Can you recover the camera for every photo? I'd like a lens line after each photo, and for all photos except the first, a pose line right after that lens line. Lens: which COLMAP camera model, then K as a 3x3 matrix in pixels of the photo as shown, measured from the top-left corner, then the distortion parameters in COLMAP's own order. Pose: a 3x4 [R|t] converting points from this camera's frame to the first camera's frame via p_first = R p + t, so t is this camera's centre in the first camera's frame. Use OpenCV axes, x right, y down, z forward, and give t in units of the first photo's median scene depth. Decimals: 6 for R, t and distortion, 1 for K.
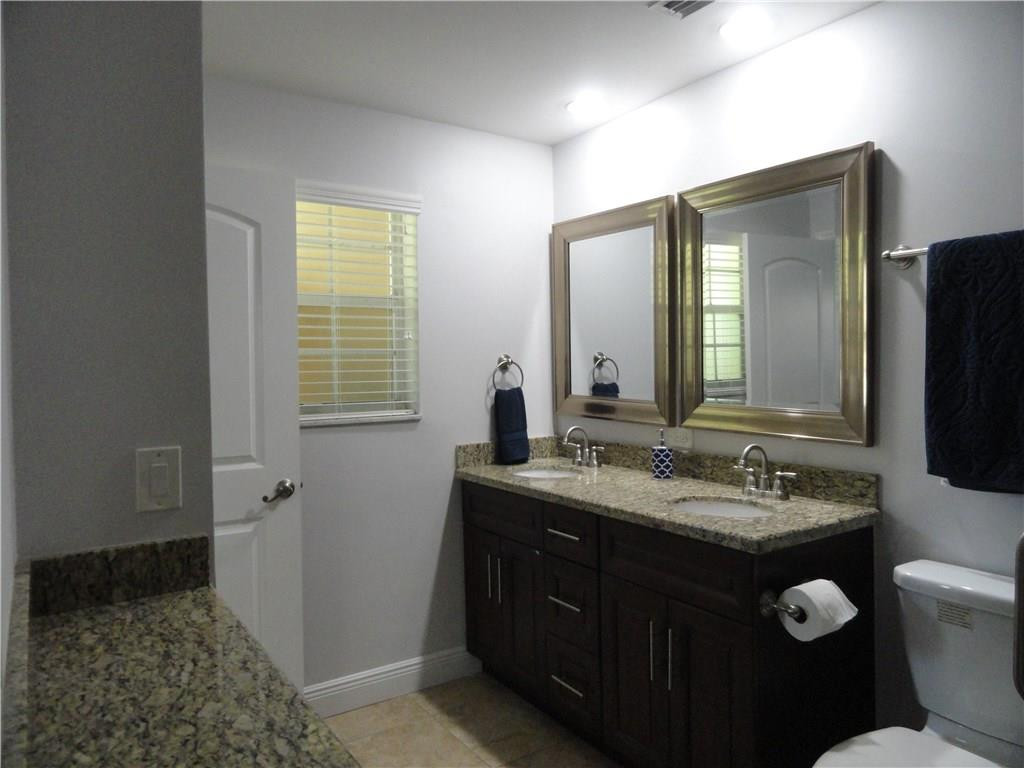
lens RADIAL K [[709.6, 0, 512.0], [0, 709.6, 384.0], [0, 0, 1]] dist [-0.007194, -0.004633]
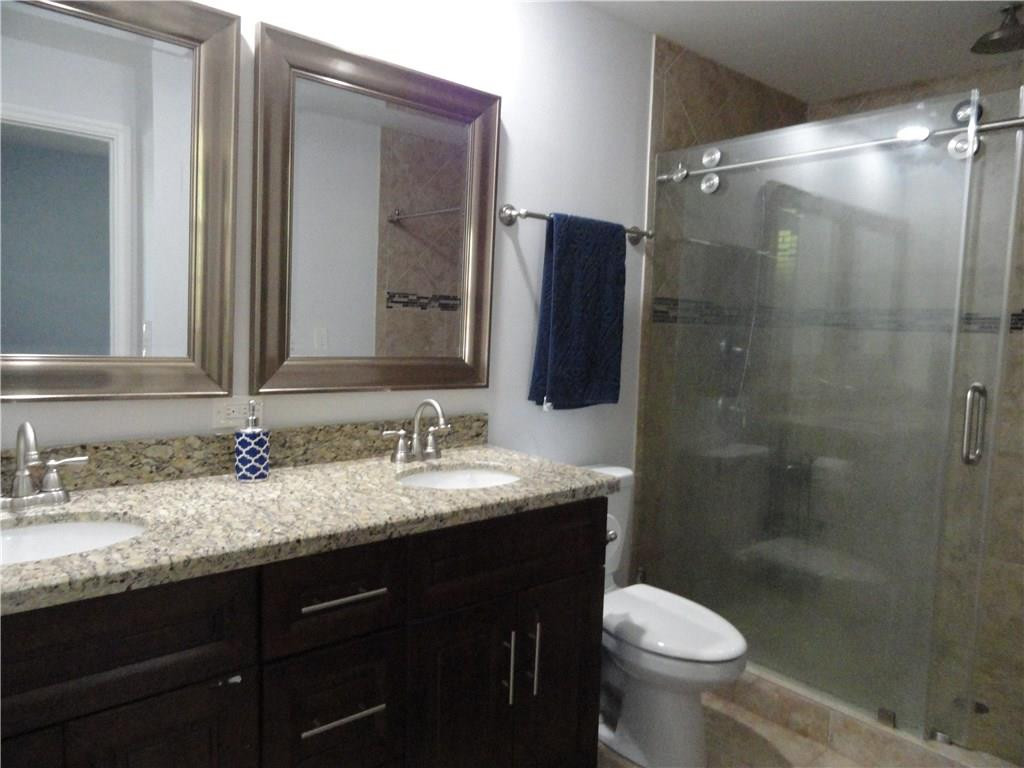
lens RADIAL K [[709.6, 0, 512.0], [0, 709.6, 384.0], [0, 0, 1]] dist [-0.007194, -0.004633]
pose [[-0.121829, -0.072903, 0.989870, -0.504153], [-0.000018, 0.997299, 0.073448, 0.003709], [-0.992551, 0.008931, -0.121502, 0.985810]]
